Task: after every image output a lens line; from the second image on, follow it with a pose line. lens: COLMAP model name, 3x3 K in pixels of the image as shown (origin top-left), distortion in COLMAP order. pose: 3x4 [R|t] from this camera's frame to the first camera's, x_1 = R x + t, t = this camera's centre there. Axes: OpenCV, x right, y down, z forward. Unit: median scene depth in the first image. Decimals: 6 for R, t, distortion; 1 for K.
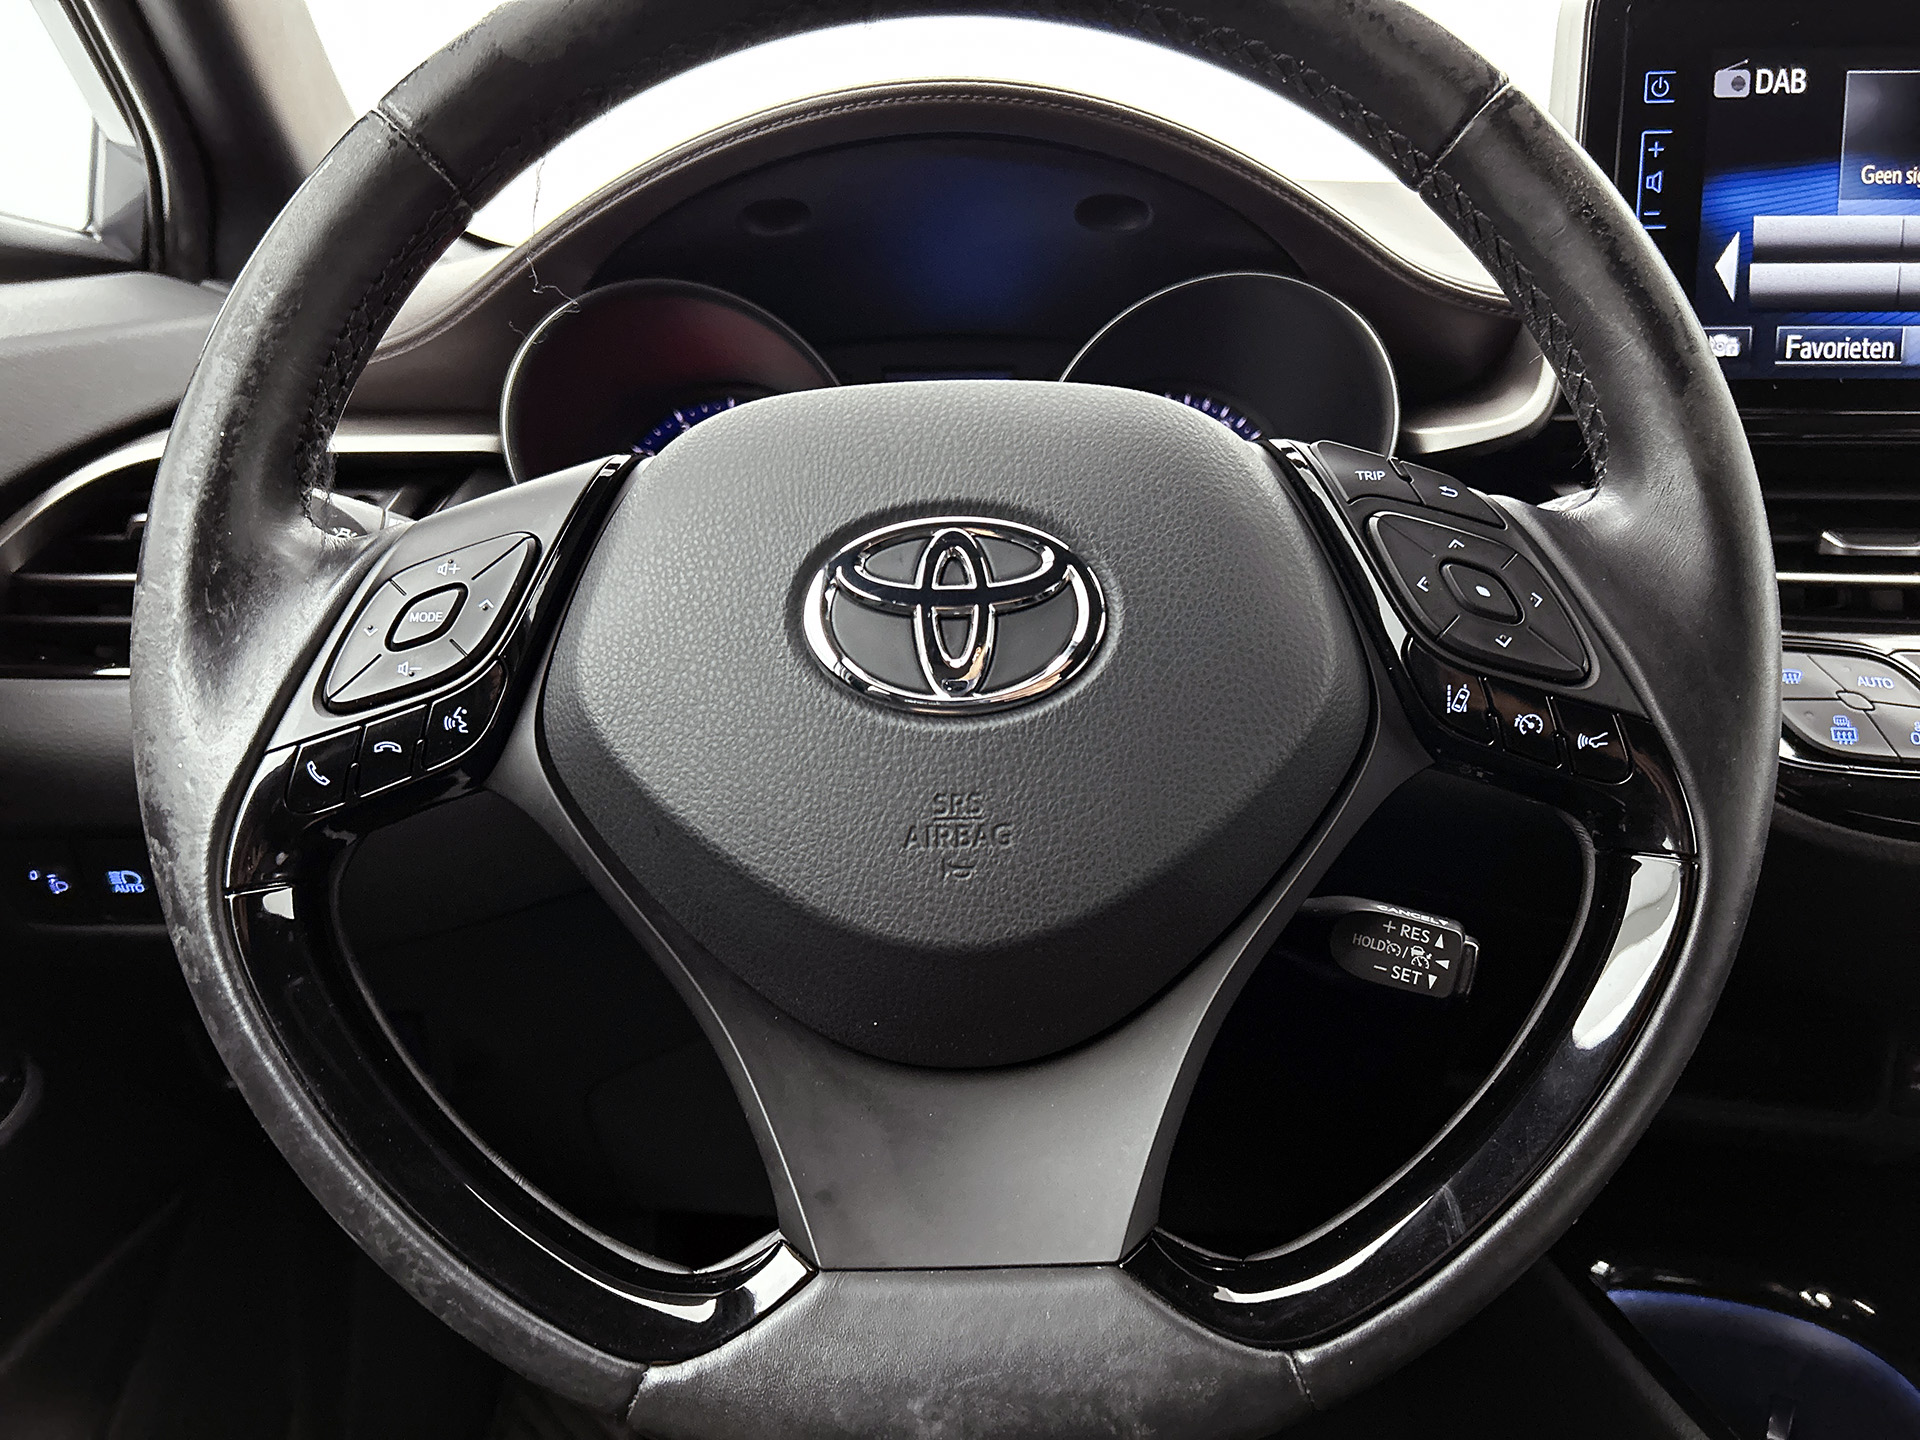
lens RADIAL K [[1458.1, 0, 1012.5], [0, 1458.1, 794.3], [0, 0, 1]] dist [0.000156, 0.001382]
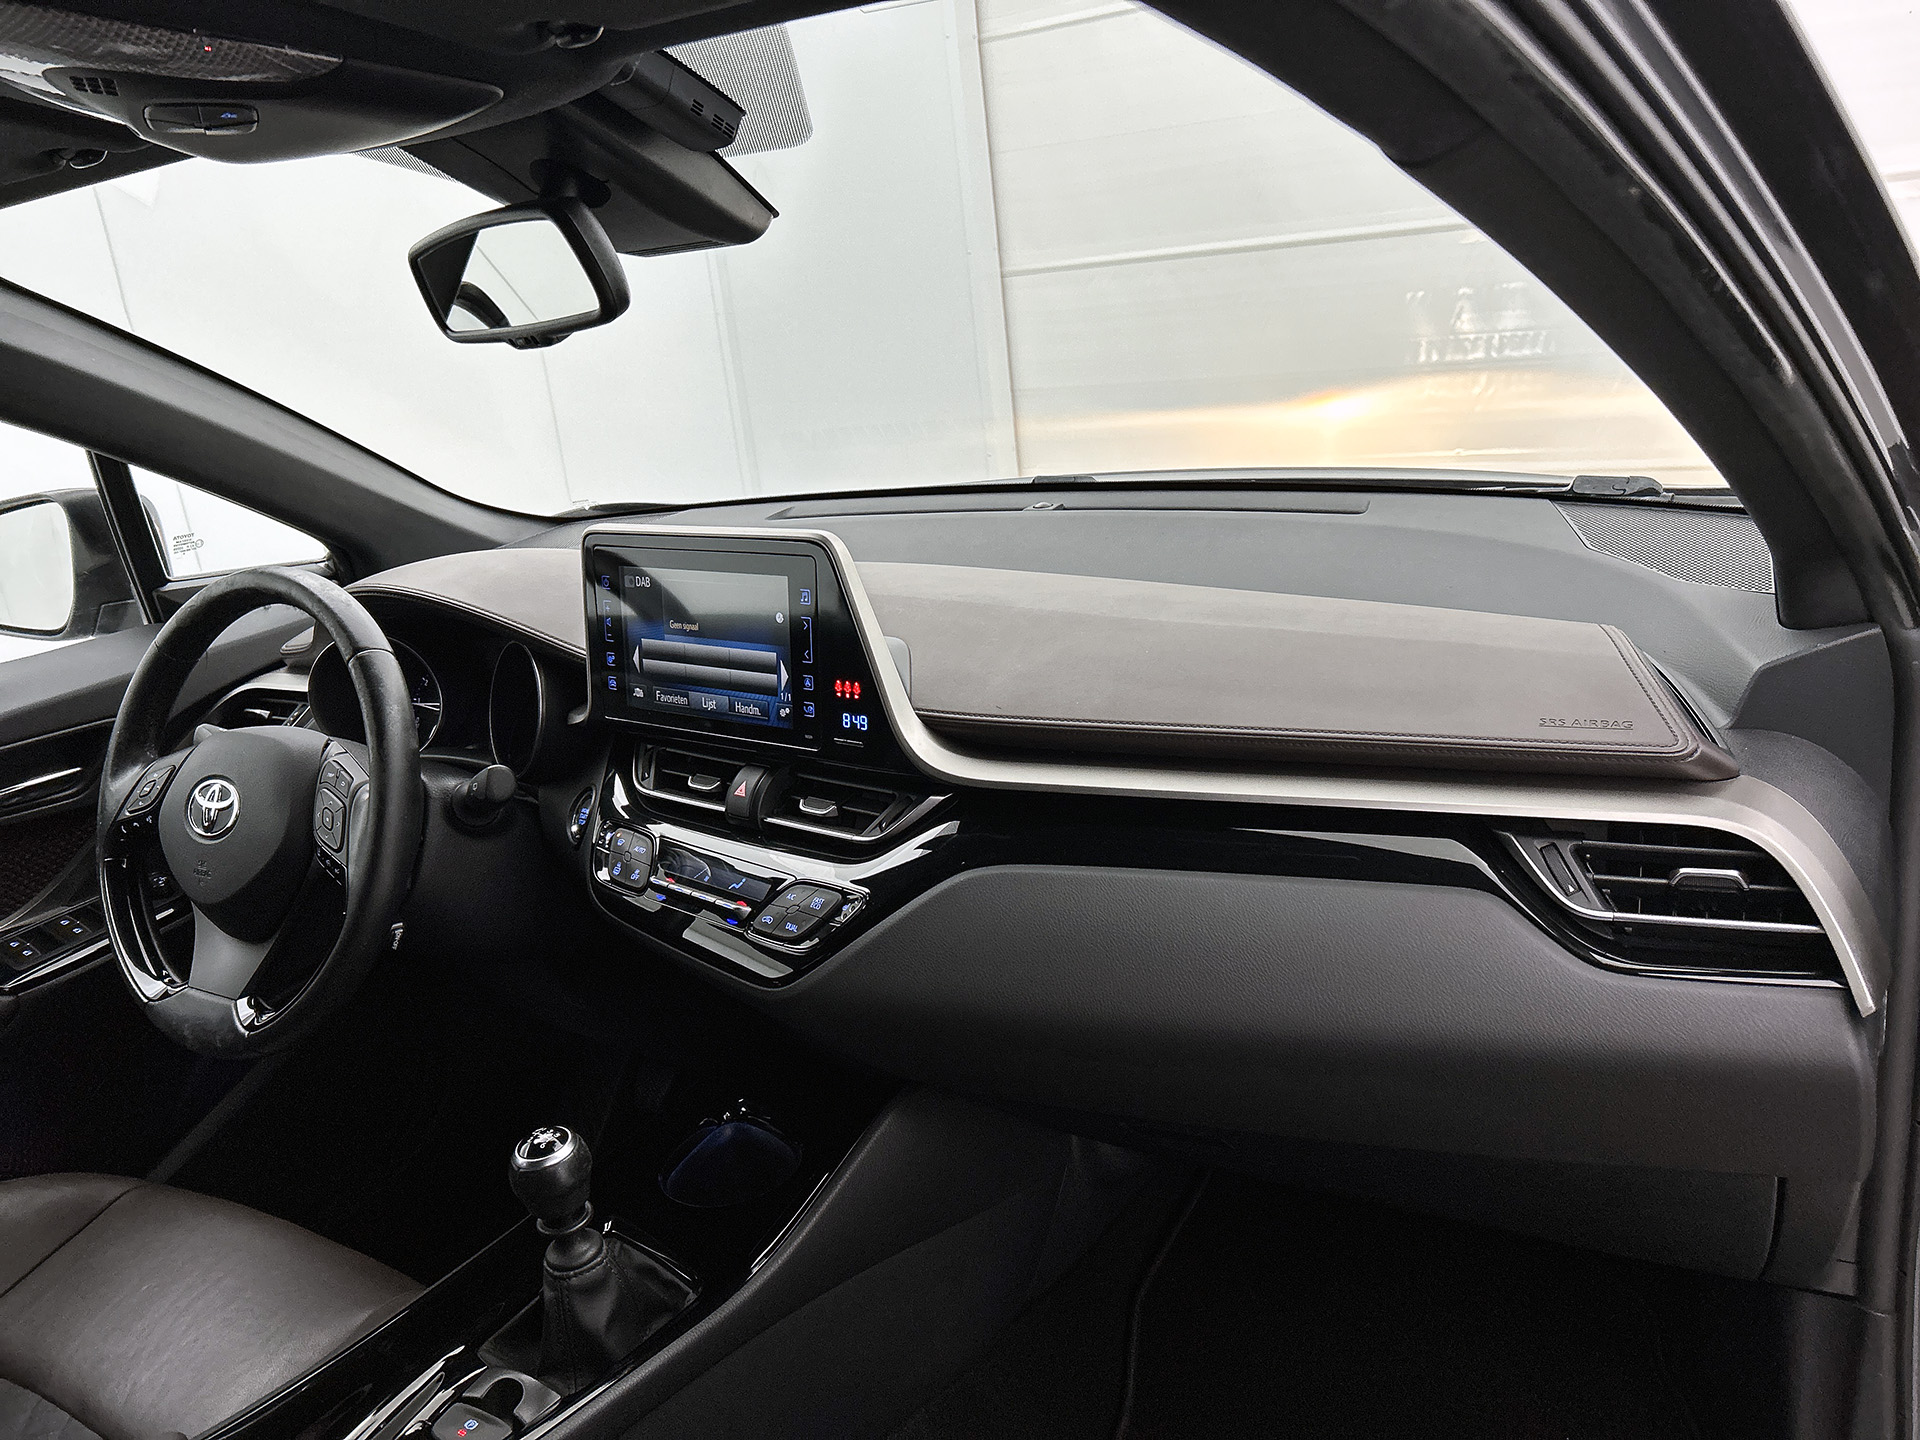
lens RADIAL K [[1443.9, 0, 960.0], [0, 1443.9, 720.0], [0, 0, 1]] dist [0.041139, -0.071304]
pose [[0.829795, 0.086103, -0.551386, 3.164189], [-0.079542, 0.996186, 0.035856, -0.567524], [0.552371, 0.014105, 0.833479, -0.871192]]
